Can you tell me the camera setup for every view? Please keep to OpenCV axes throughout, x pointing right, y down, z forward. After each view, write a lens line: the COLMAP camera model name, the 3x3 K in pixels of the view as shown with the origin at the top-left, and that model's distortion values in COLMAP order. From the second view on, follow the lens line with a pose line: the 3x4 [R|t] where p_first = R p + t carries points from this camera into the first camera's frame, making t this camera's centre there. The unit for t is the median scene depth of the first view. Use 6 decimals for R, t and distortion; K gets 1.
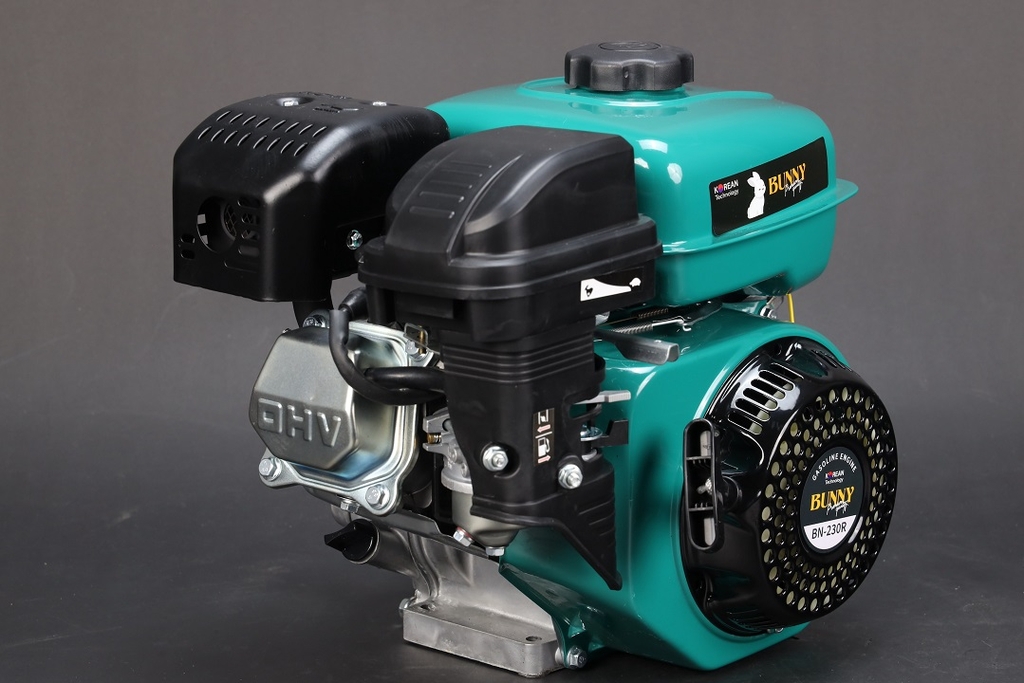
lens RADIAL K [[2963.3, 0, 519.4], [0, 2963.3, 341.8], [0, 0, 1]] dist [0.085713, 0.000000]
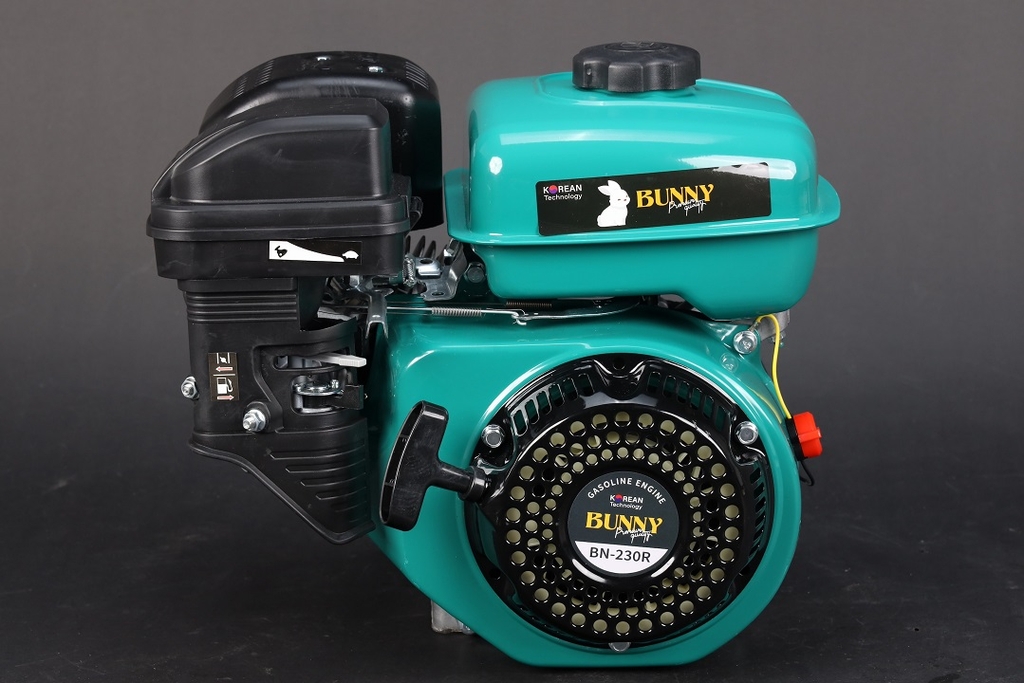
lens RADIAL K [[2963.3, 0, 515.9], [0, 2963.3, 338.7], [0, 0, 1]] dist [0.085713, 0.000000]
pose [[0.665026, 0.180495, -0.724681, 0.785546], [-0.175646, 0.980937, 0.083133, -0.082349], [0.725871, 0.072002, 0.684052, 0.305405]]
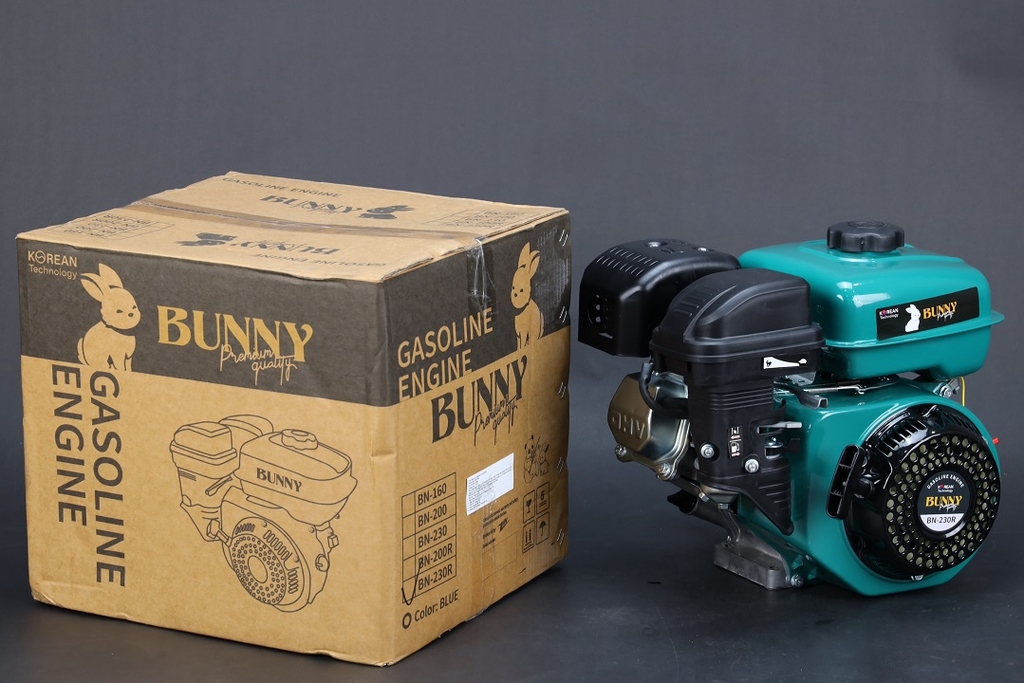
lens RADIAL K [[2963.3, 0, 517.9], [0, 2963.3, 346.0], [0, 0, 1]] dist [0.085713, 0.000000]
pose [[0.936857, 0.082457, -0.339852, 0.449288], [-0.090455, 0.995871, -0.007731, -0.000072], [0.337812, 0.037984, 0.940447, -0.678667]]
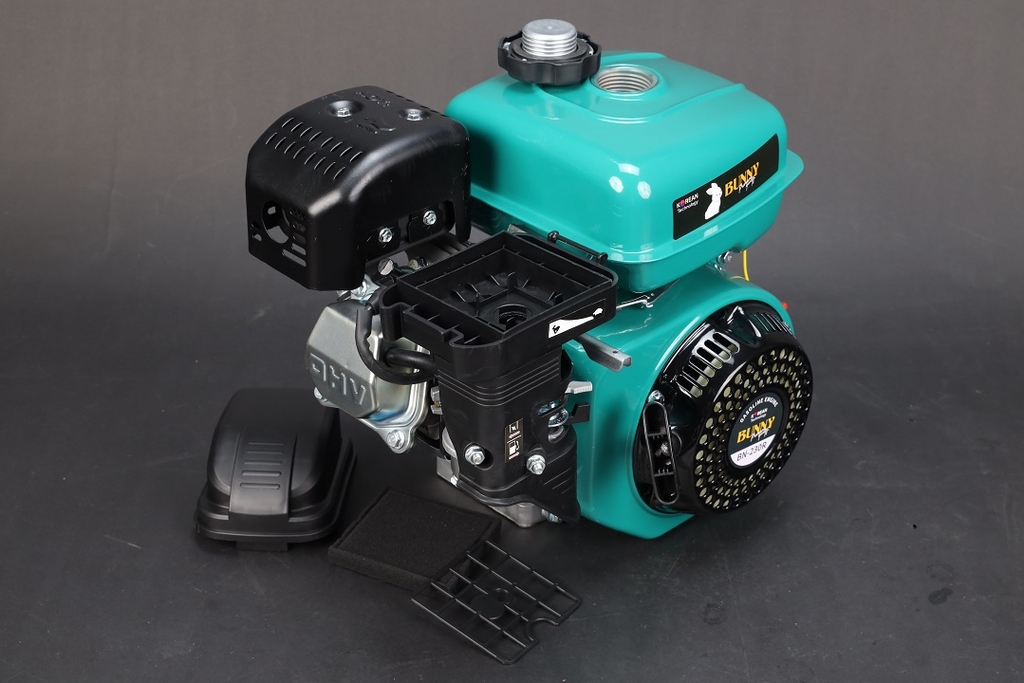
lens RADIAL K [[1726.1, 0, 517.4], [0, 1726.1, 340.3], [0, 0, 1]] dist [0.011964, 0.000000]
pose [[0.995087, 0.064325, -0.075263, 0.056545], [-0.039236, 0.954155, 0.296731, -0.206057], [0.090899, -0.292320, 0.951991, 0.286773]]
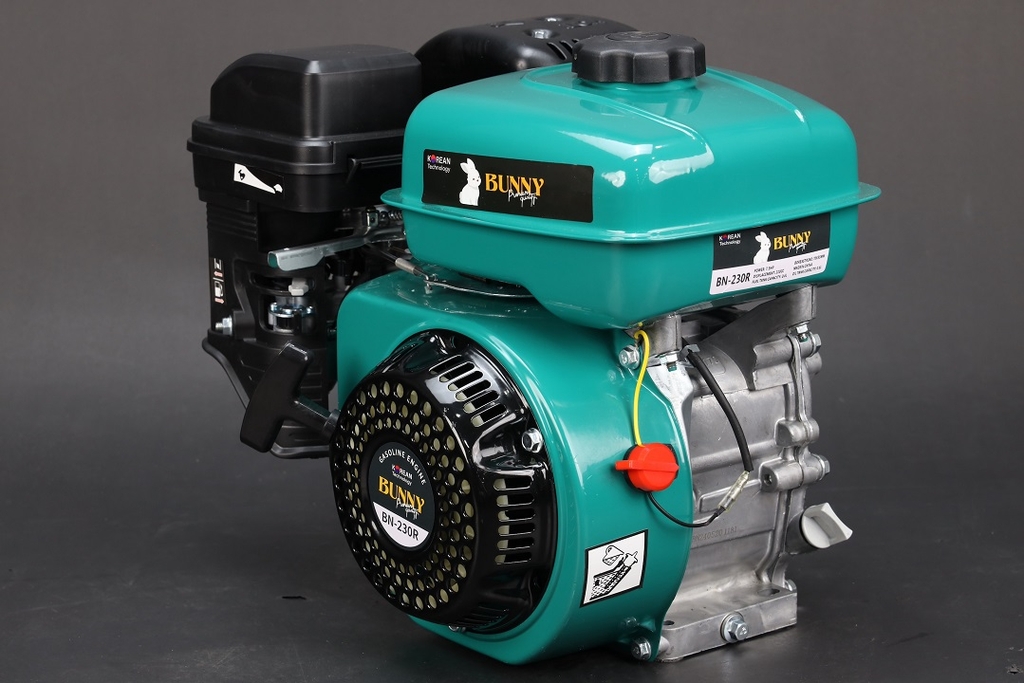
lens RADIAL K [[2963.3, 0, 511.2], [0, 2963.3, 345.2], [0, 0, 1]] dist [0.085713, 0.000000]
pose [[-0.181560, 0.249322, -0.951249, 1.027994], [-0.226475, 0.930722, 0.287169, -0.285497], [0.956946, 0.267572, -0.112517, 1.142737]]
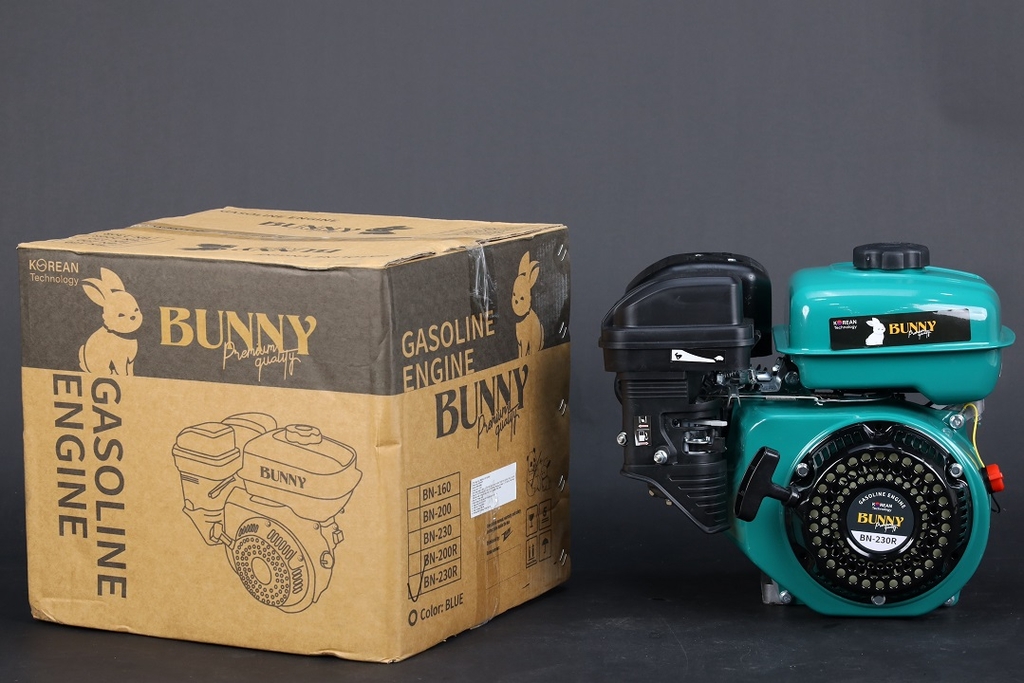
lens RADIAL K [[2963.3, 0, 512.0], [0, 2963.3, 348.3], [0, 0, 1]] dist [0.085713, 0.000000]
pose [[0.585340, 0.101552, -0.804403, 1.306293], [-0.185335, 0.982616, -0.010813, 0.015321], [0.789321, 0.155413, 0.593986, -0.148875]]
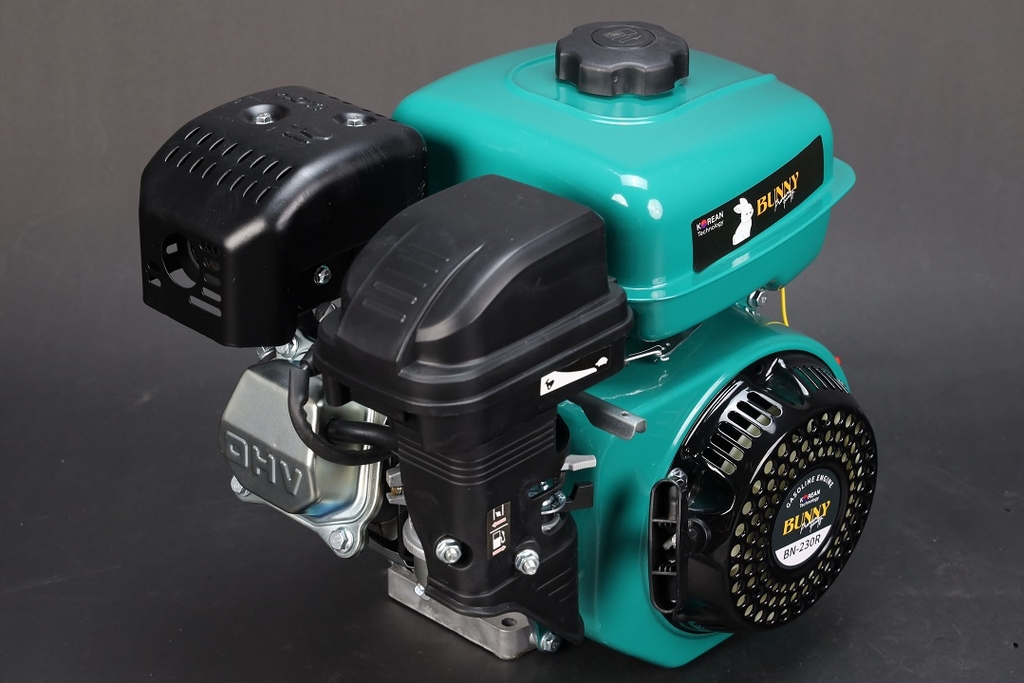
lens RADIAL K [[2401.0, 0, 509.4], [0, 2401.0, 341.3], [0, 0, 1]] dist [0.027061, 0.000000]
pose [[0.998063, 0.034010, -0.052097, 0.046217], [-0.020552, 0.970585, 0.239878, -0.198458], [0.058723, -0.238343, 0.969404, 0.227323]]
